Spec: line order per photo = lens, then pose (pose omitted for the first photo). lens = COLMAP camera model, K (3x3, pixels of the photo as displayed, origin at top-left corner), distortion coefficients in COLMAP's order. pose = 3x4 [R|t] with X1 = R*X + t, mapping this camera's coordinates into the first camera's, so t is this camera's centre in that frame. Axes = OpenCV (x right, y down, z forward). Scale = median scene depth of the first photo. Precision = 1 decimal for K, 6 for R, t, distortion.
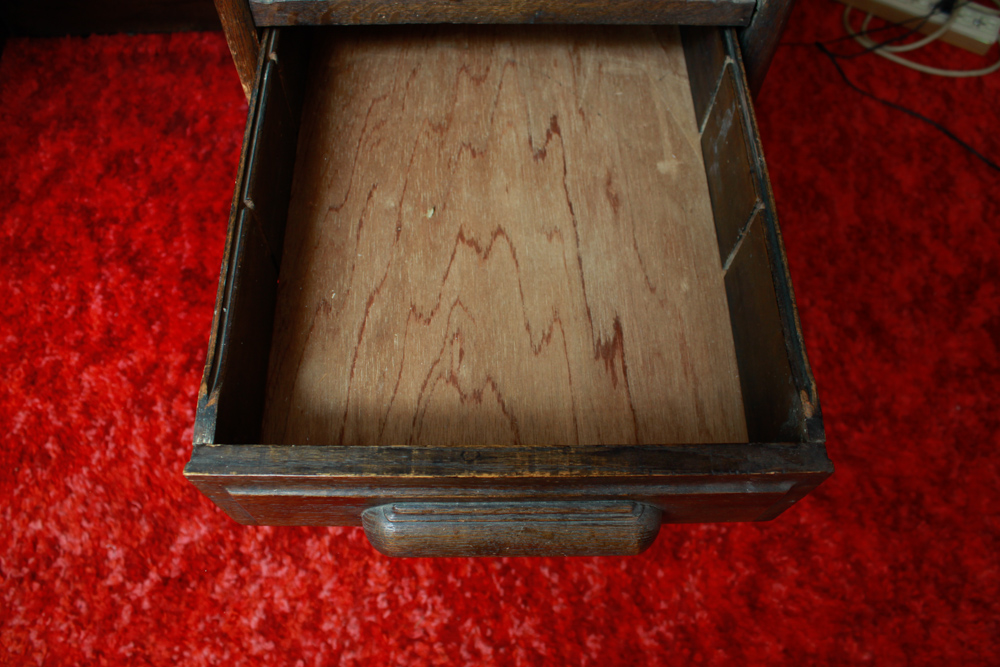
lens RADIAL K [[805.4, 0, 505.3], [0, 805.4, 339.5], [0, 0, 1]] dist [-0.165213, 0.127426]
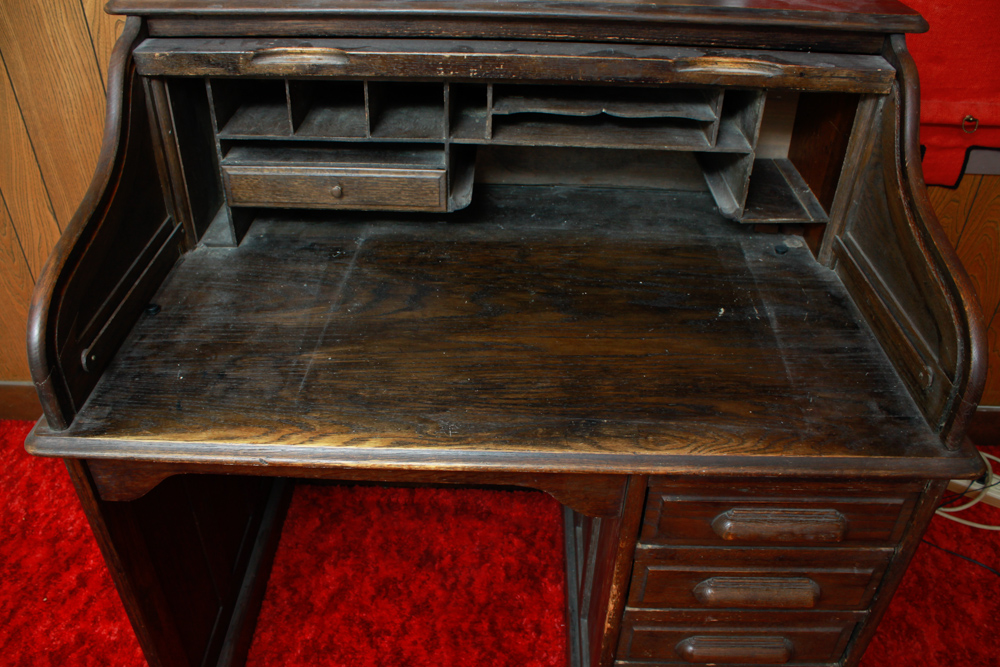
lens RADIAL K [[805.4, 0, 499.6], [0, 805.4, 342.2], [0, 0, 1]] dist [-0.165213, 0.127426]
pose [[0.998236, 0.021557, -0.055322, -0.267388], [-0.044282, 0.890993, -0.451853, 0.006003], [0.039551, 0.453506, 0.890375, -0.466026]]
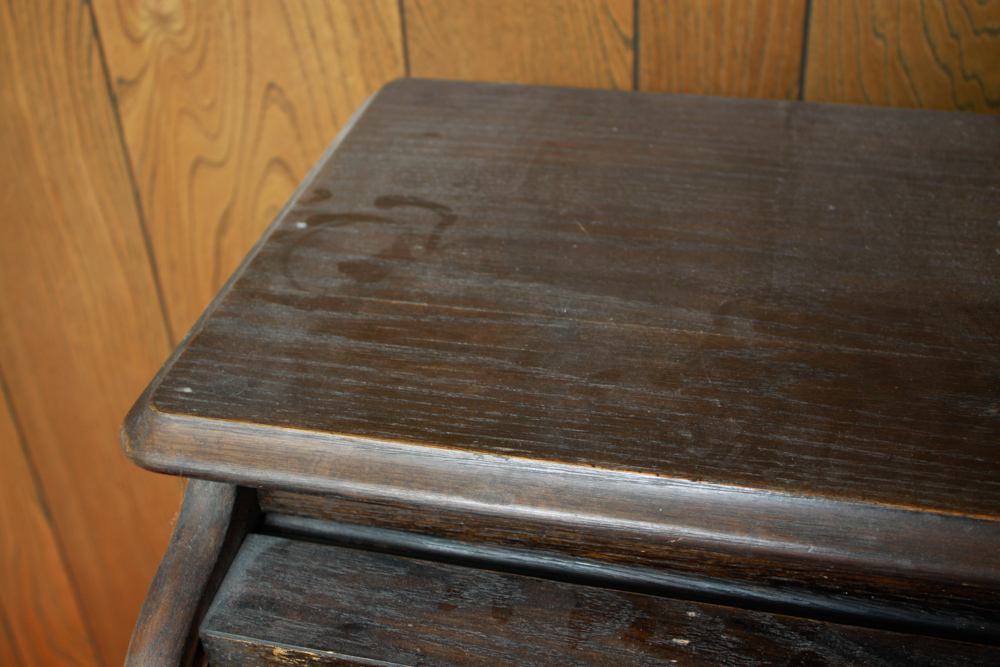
lens RADIAL K [[1315.7, 0, 501.0], [0, 1315.7, 333.0], [0, 0, 1]] dist [-0.059926, 0.000000]
pose [[0.953778, 0.097318, -0.284318, -0.551480], [-0.218708, 0.873641, -0.434648, -0.629308], [0.206093, 0.476740, 0.854543, -0.231138]]
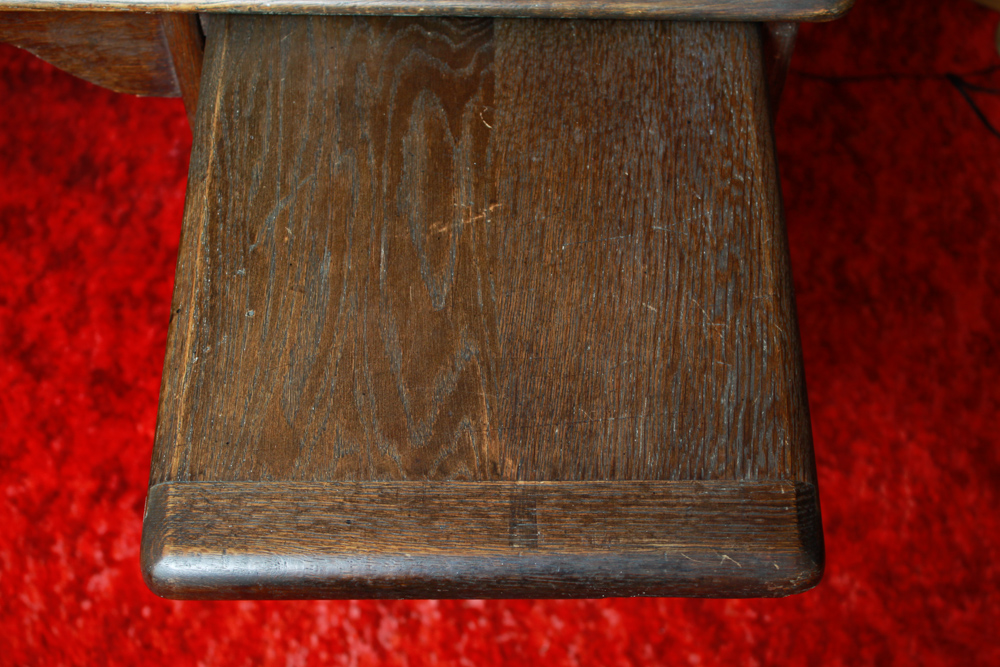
lens RADIAL K [[1411.7, 0, 506.1], [0, 1411.7, 340.4], [0, 0, 1]] dist [-0.036277, 0.000000]
pose [[0.998889, 0.026261, -0.039125, 0.054659], [-0.029255, 0.996521, -0.078044, -0.022862], [0.036939, 0.079101, 0.996182, -0.392999]]
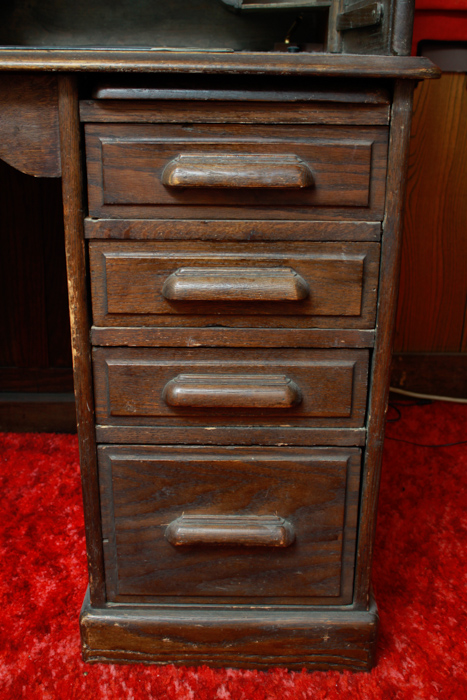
lens RADIAL K [[798.8, 0, 243.6], [0, 798.8, 346.2], [0, 0, 1]] dist [-0.073196, 0.000000]
pose [[0.999689, -0.004913, -0.024445, 0.031015], [-0.012630, 0.745551, -0.666328, 0.446000], [0.021498, 0.666430, 0.745258, -0.058592]]
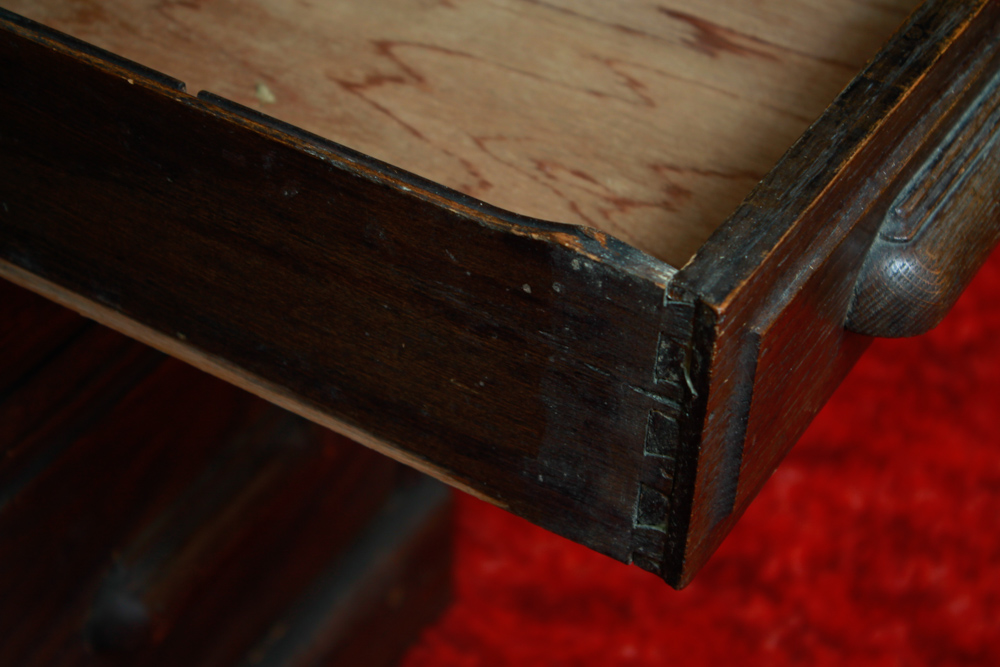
lens RADIAL K [[2306.0, 0, 496.7], [0, 2306.0, 332.4], [0, 0, 1]] dist [0.058798, 0.000000]
pose [[0.531726, -0.552260, 0.642088, -0.518539], [0.739872, 0.671844, -0.034850, 0.045909], [-0.412137, 0.493593, 0.765839, -0.020611]]
